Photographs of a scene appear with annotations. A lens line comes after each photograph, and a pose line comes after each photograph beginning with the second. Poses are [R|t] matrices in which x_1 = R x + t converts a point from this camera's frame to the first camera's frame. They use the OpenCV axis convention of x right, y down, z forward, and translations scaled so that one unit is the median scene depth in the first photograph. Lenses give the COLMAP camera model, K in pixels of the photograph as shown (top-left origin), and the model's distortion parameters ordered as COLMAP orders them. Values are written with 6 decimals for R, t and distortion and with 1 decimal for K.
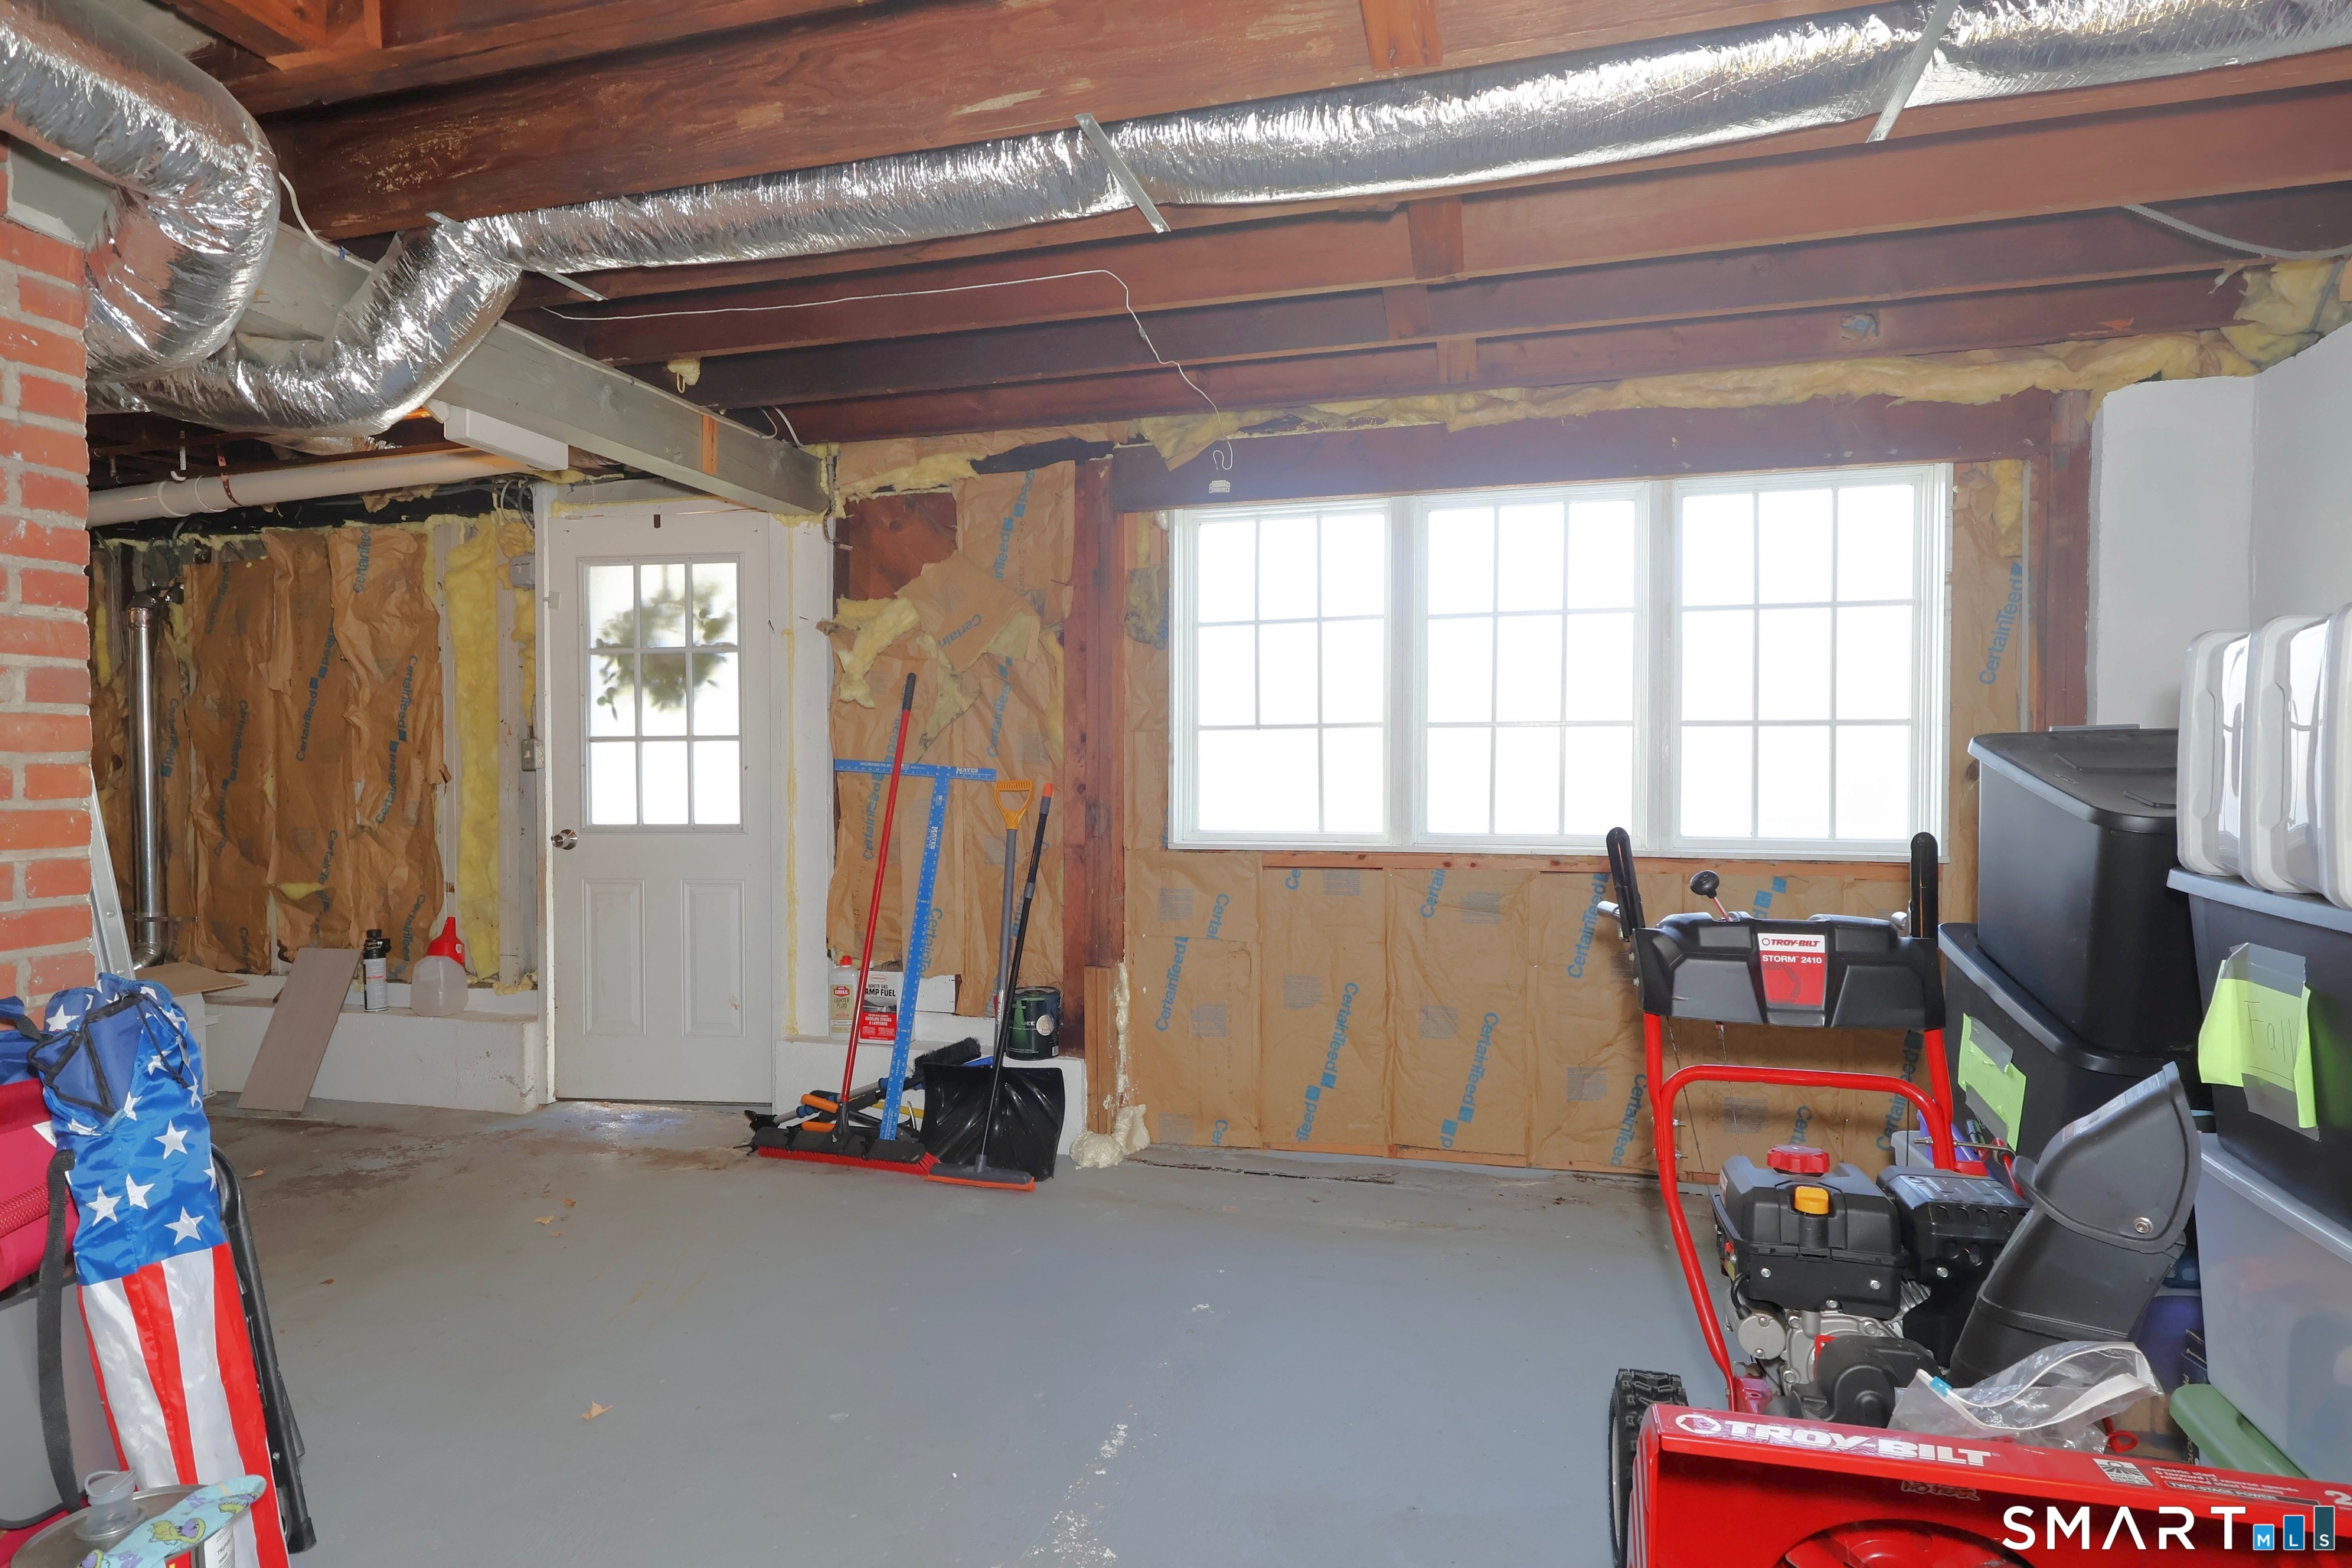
lens RADIAL K [[1290.9, 0, 1170.5], [0, 1290.9, 788.4], [0, 0, 1]] dist [-0.001744, 0.001408]
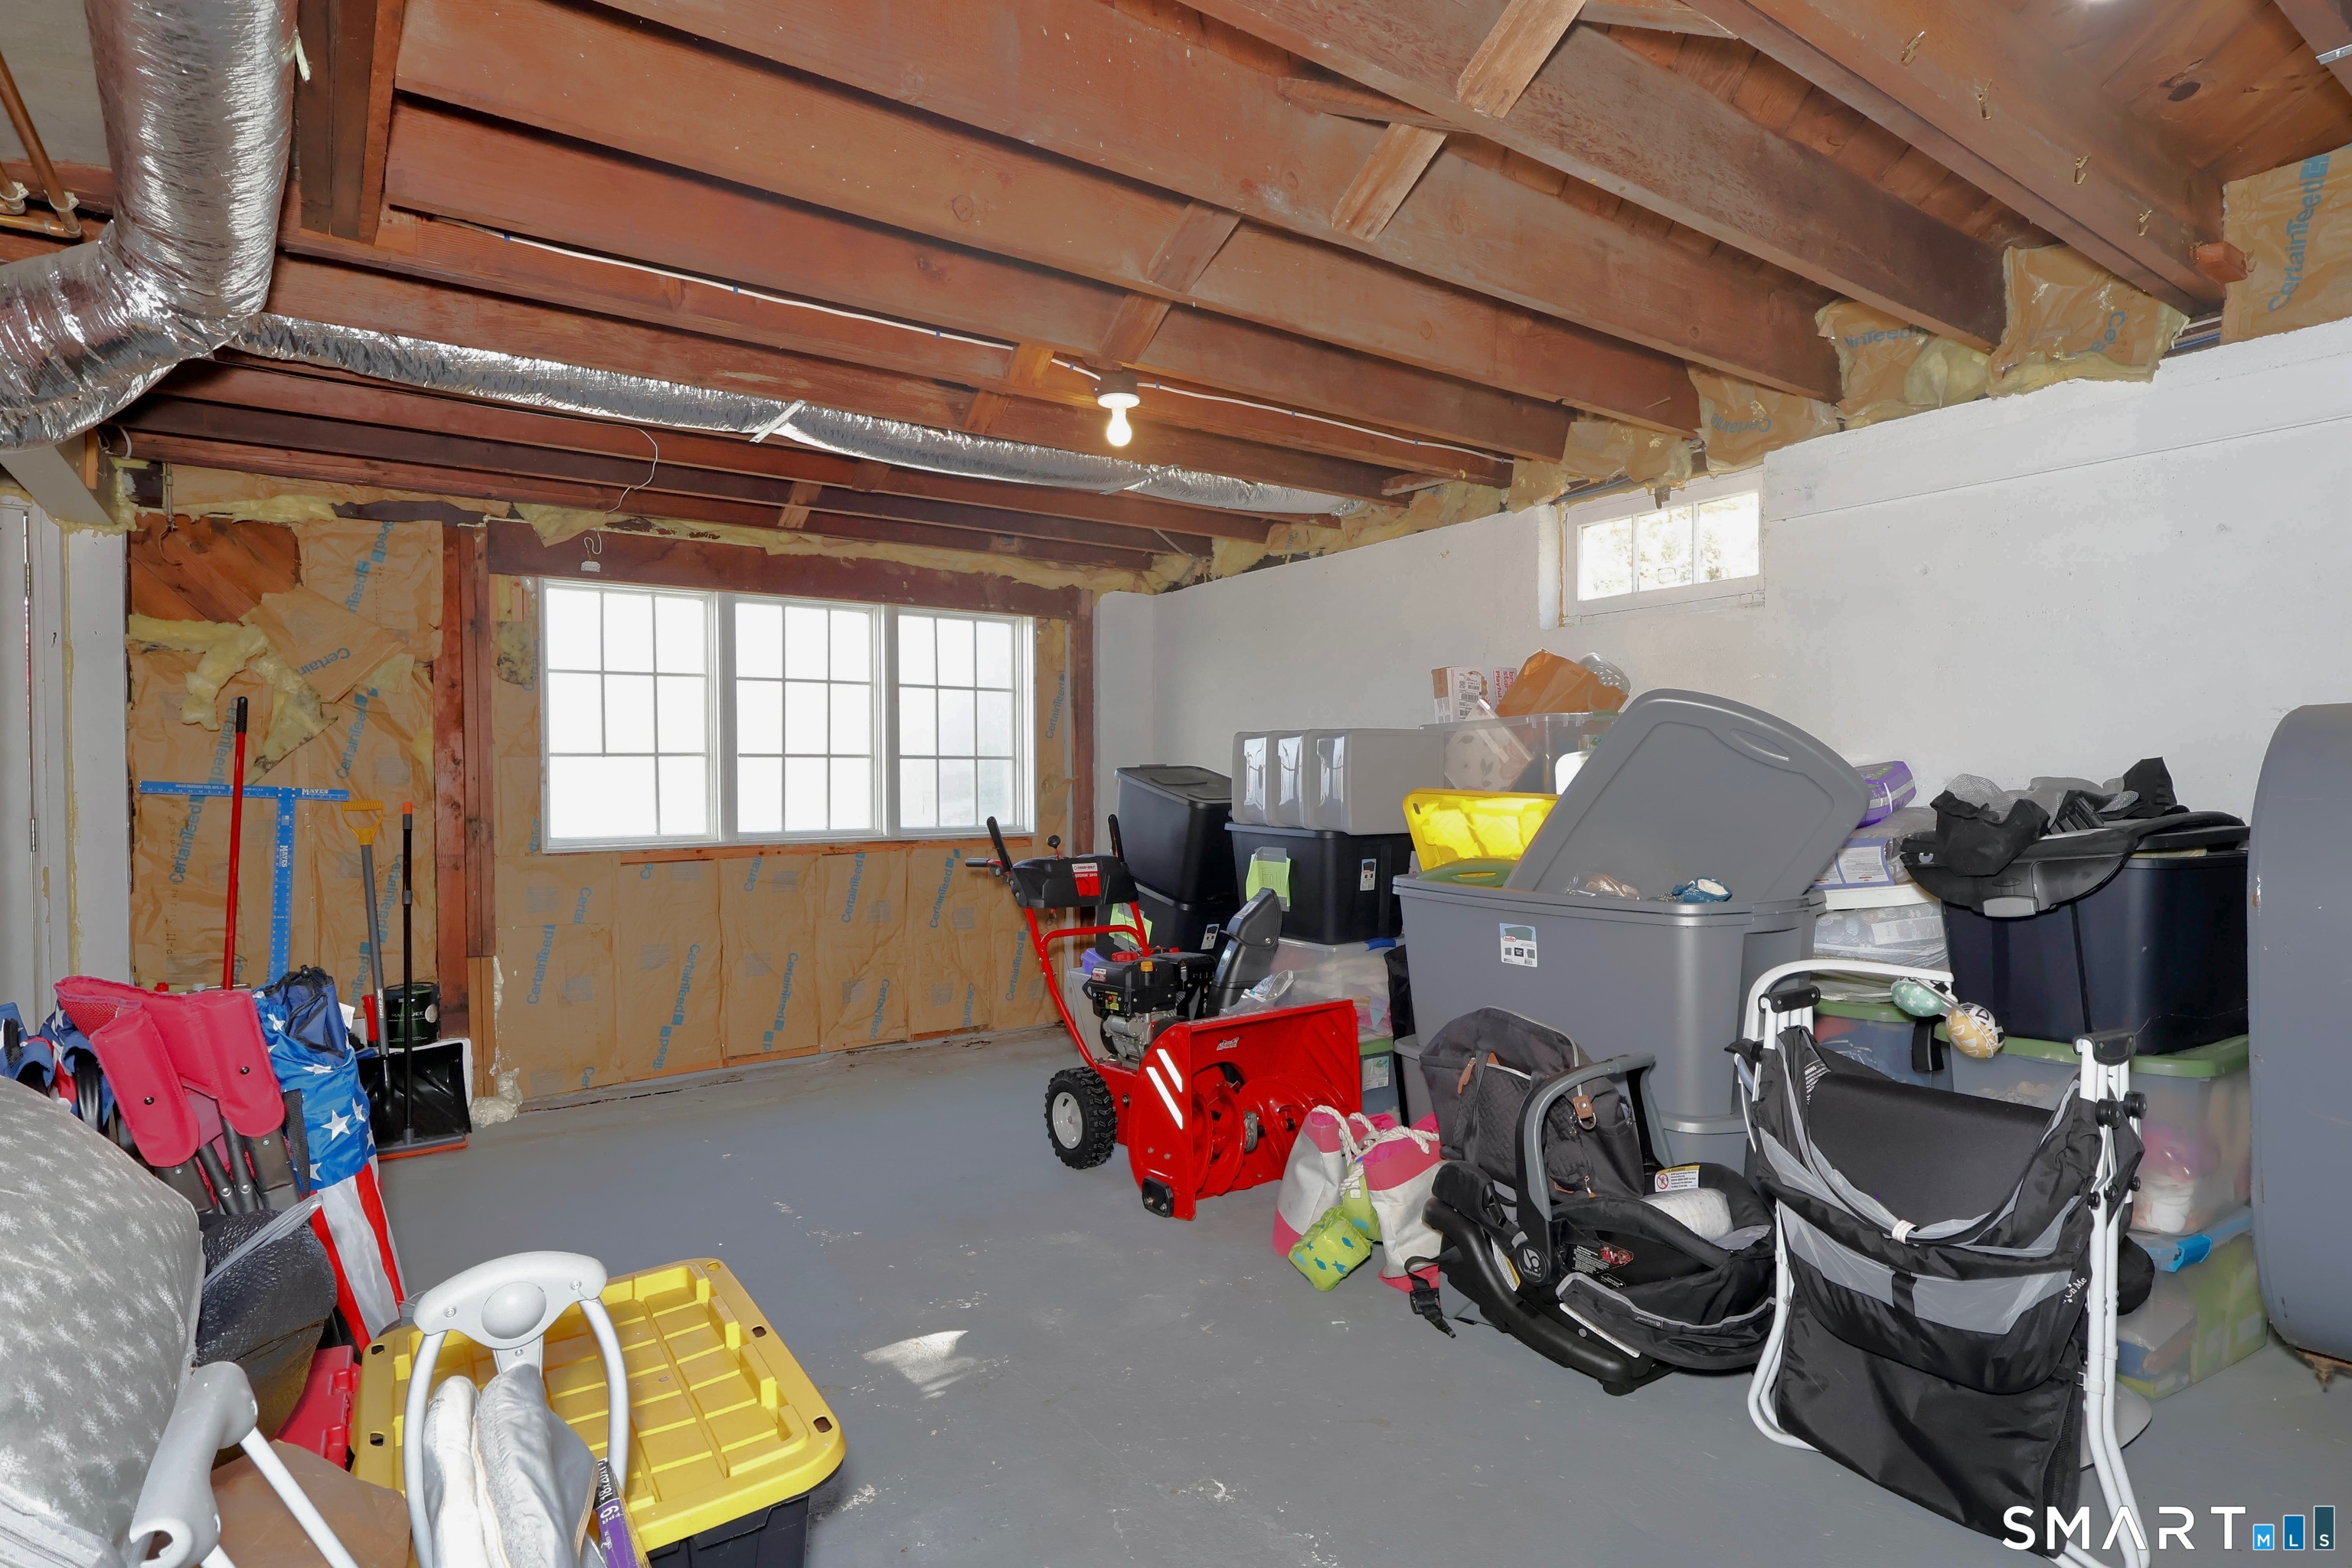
lens RADIAL K [[1208.7, 0, 1171.5], [0, 1208.7, 783.6], [0, 0, 1]] dist [-0.002696, 0.000064]
pose [[0.618159, -0.005198, 0.786036, -0.535711], [0.019918, 0.999761, -0.009052, 0.002801], [-0.785800, 0.021252, 0.618115, -0.180235]]
